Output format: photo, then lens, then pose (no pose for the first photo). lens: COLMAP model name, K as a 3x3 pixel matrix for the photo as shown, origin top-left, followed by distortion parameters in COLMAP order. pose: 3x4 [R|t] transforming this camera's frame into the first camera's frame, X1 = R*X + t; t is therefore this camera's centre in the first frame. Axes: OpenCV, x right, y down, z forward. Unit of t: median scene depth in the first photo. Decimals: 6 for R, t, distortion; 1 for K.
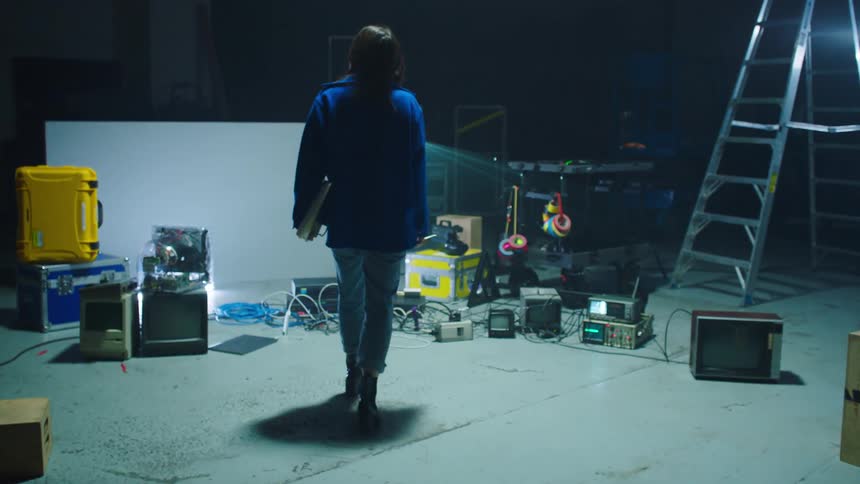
lens RADIAL K [[925.6, 0, 430.0], [0, 925.6, 242.0], [0, 0, 1]] dist [-0.090812, 0.115106]
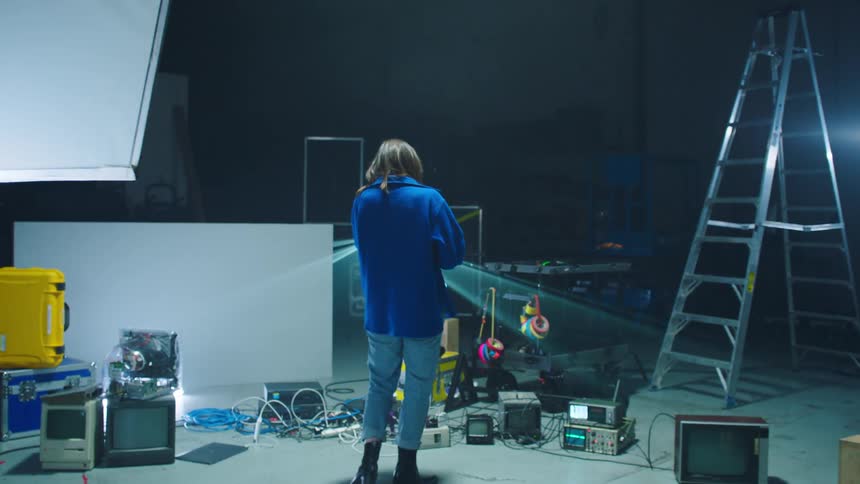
lens RADIAL K [[925.6, 0, 430.0], [0, 925.6, 242.0], [0, 0, 1]] dist [-0.090812, 0.115106]
pose [[0.999662, -0.002146, 0.025926, 0.000373], [0.004897, 0.994300, -0.106504, -0.004361], [-0.025550, 0.106595, 0.993974, 0.016881]]
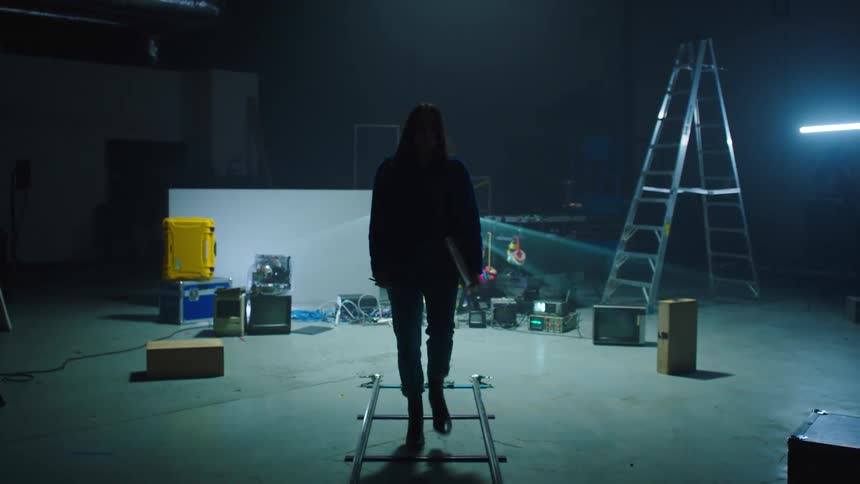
lens RADIAL K [[925.6, 0, 430.0], [0, 925.6, 242.0], [0, 0, 1]] dist [-0.090812, 0.115106]
pose [[0.999985, -0.004045, -0.003576, 0.004356], [0.003773, 0.997314, -0.073152, 0.070162], [0.003863, 0.073137, 0.997314, -0.522856]]
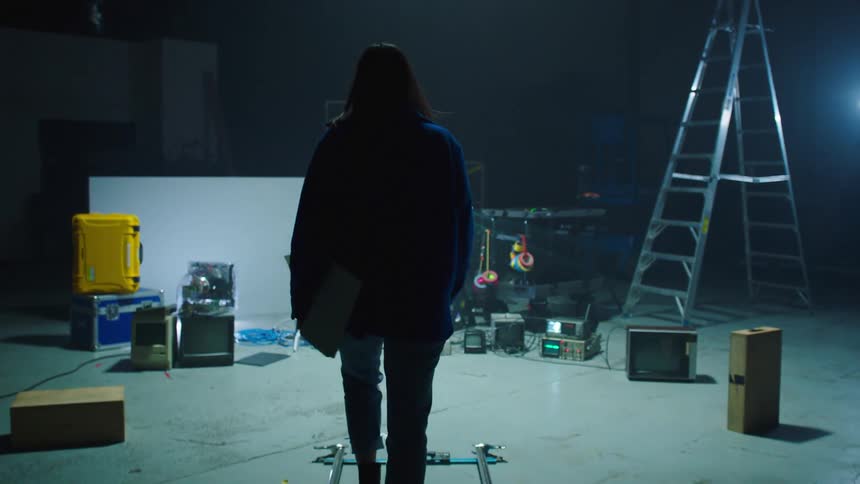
lens RADIAL K [[925.6, 0, 430.0], [0, 925.6, 242.0], [0, 0, 1]] dist [-0.090812, 0.115106]
pose [[0.999882, -0.006399, 0.013937, 0.002545], [0.007203, 0.998267, -0.058407, 0.027026], [-0.013539, 0.058500, 0.998196, -0.204361]]
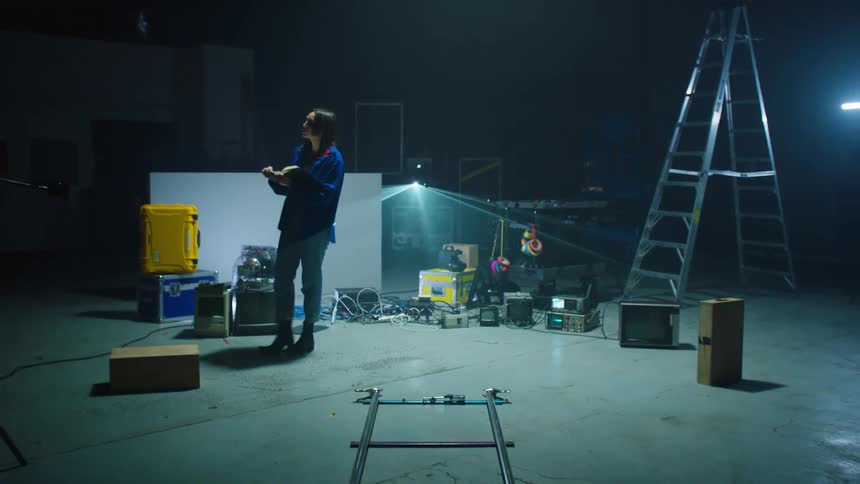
lens RADIAL K [[925.6, 0, 430.0], [0, 925.6, 242.0], [0, 0, 1]] dist [-0.090812, 0.115106]
pose [[0.999932, -0.005311, -0.010381, 0.003418], [0.004742, 0.998527, -0.054048, 0.049703], [0.010652, 0.053995, 0.998484, -0.374897]]
